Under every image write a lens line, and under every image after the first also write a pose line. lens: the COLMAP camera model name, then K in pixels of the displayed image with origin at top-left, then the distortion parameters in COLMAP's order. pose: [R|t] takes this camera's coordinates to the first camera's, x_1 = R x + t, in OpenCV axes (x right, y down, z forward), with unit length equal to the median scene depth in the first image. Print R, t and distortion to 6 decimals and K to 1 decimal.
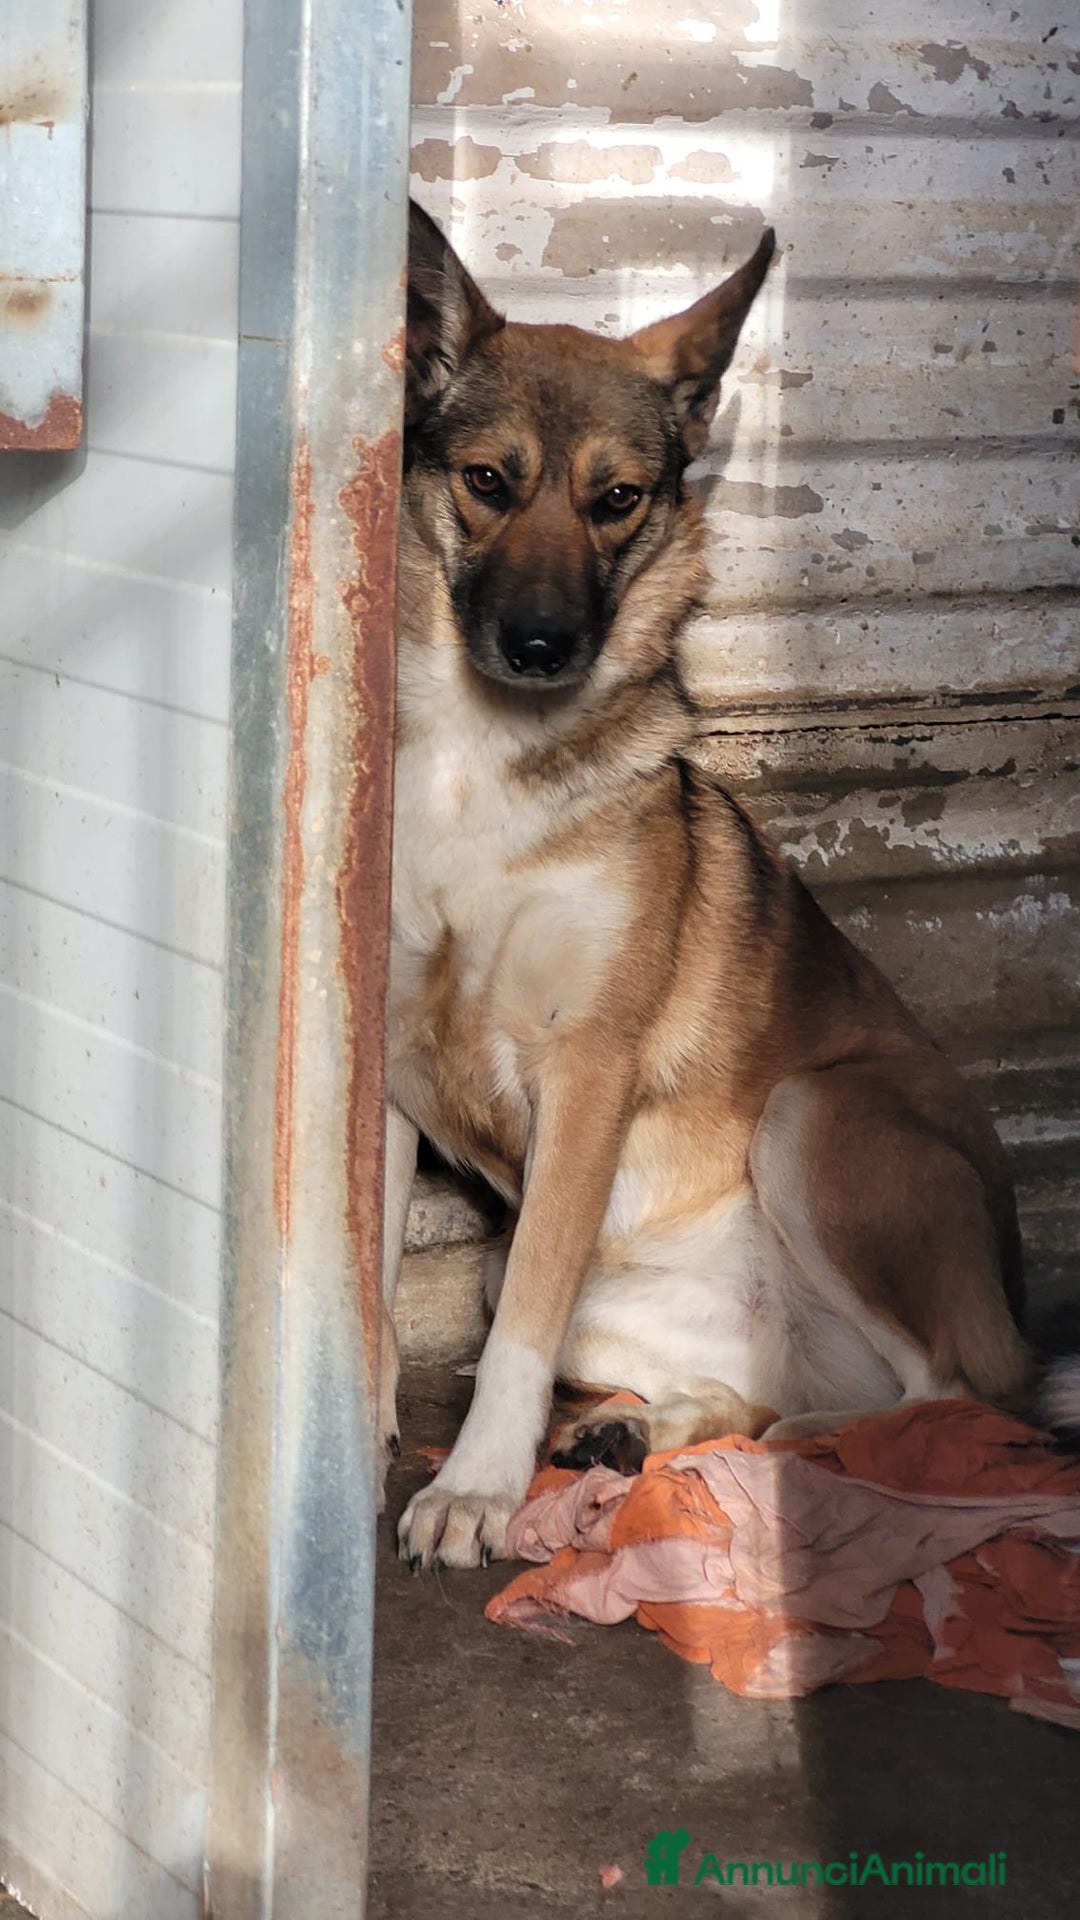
lens RADIAL K [[4119.5, 0, 452.6], [0, 4119.5, 892.3], [0, 0, 1]] dist [-0.172288, 2.841339]
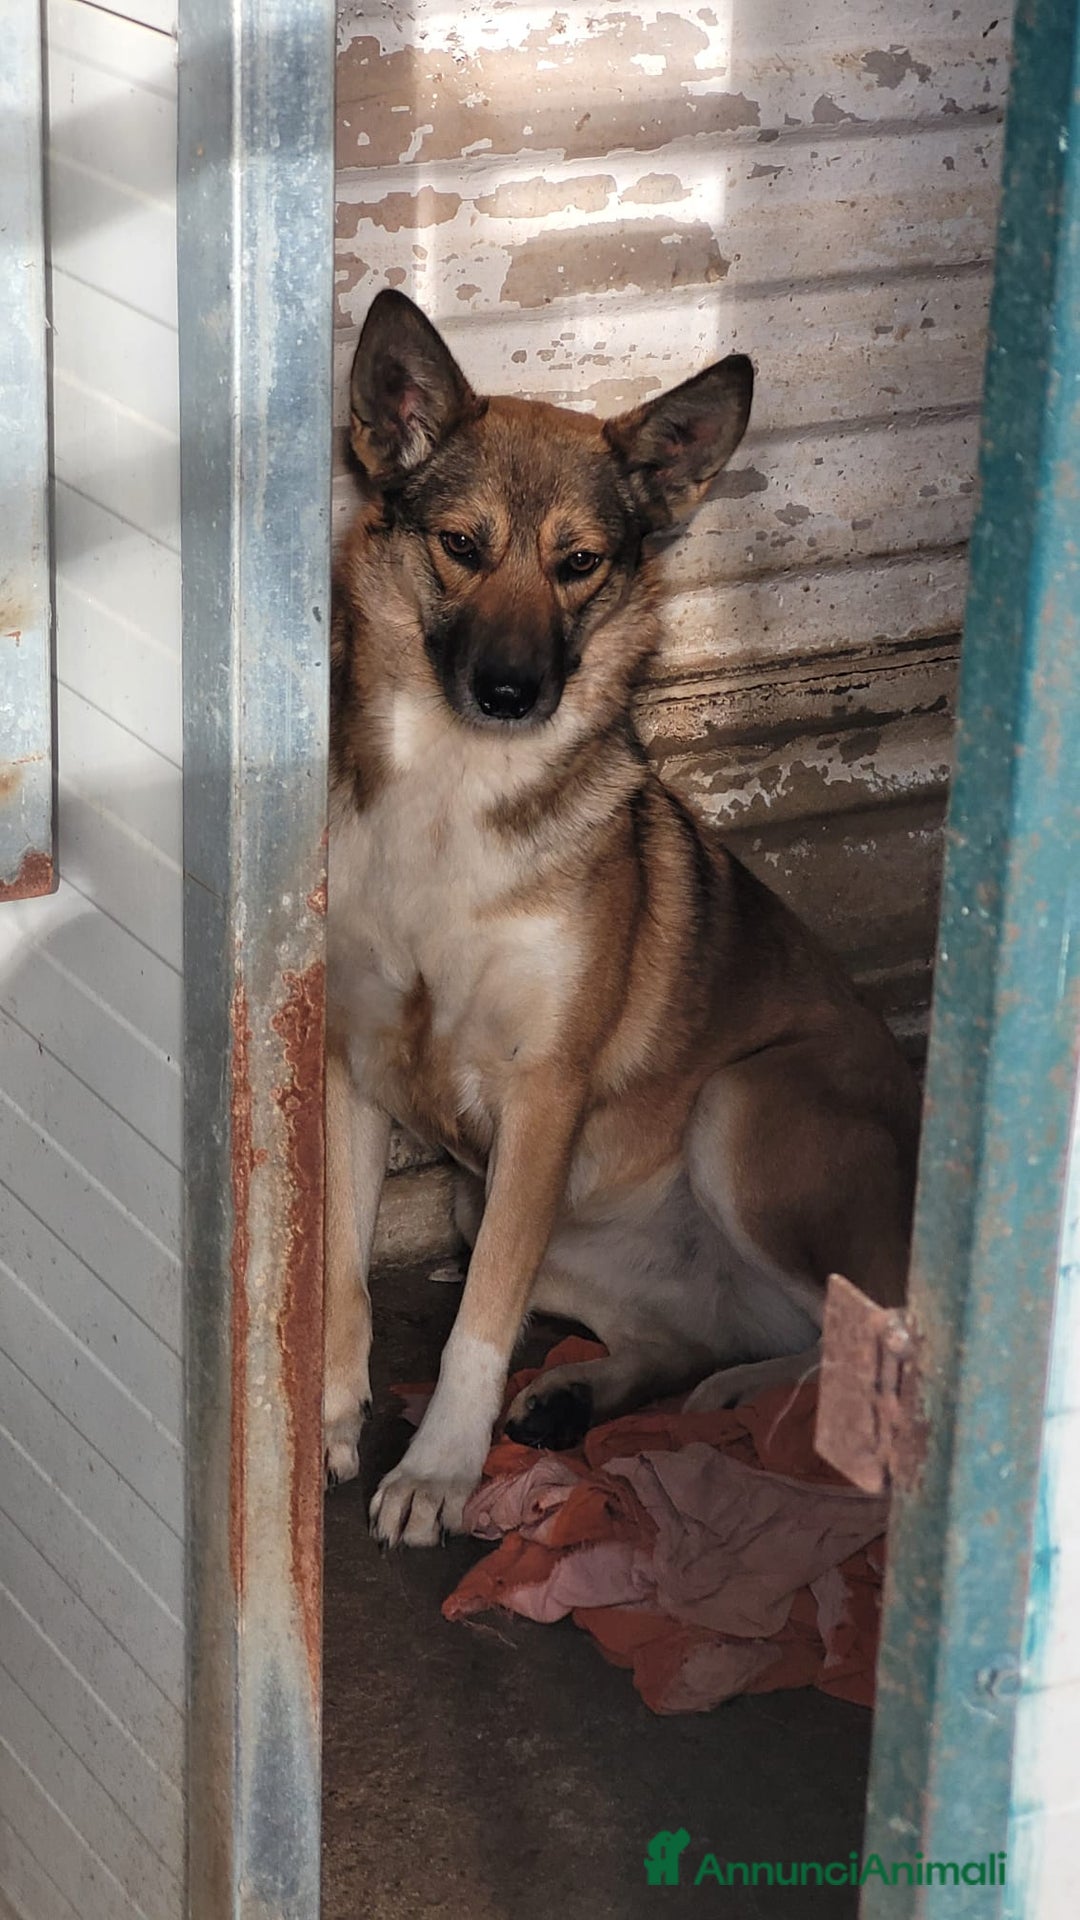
lens RADIAL K [[4114.7, 0, 474.8], [0, 4114.7, 960.0], [0, 0, 1]] dist [-0.147881, 2.515871]
pose [[0.999957, -0.003170, -0.008741, 0.025807], [0.005004, 0.975790, 0.218651, -0.237710], [0.007836, -0.218685, 0.975764, -0.085151]]
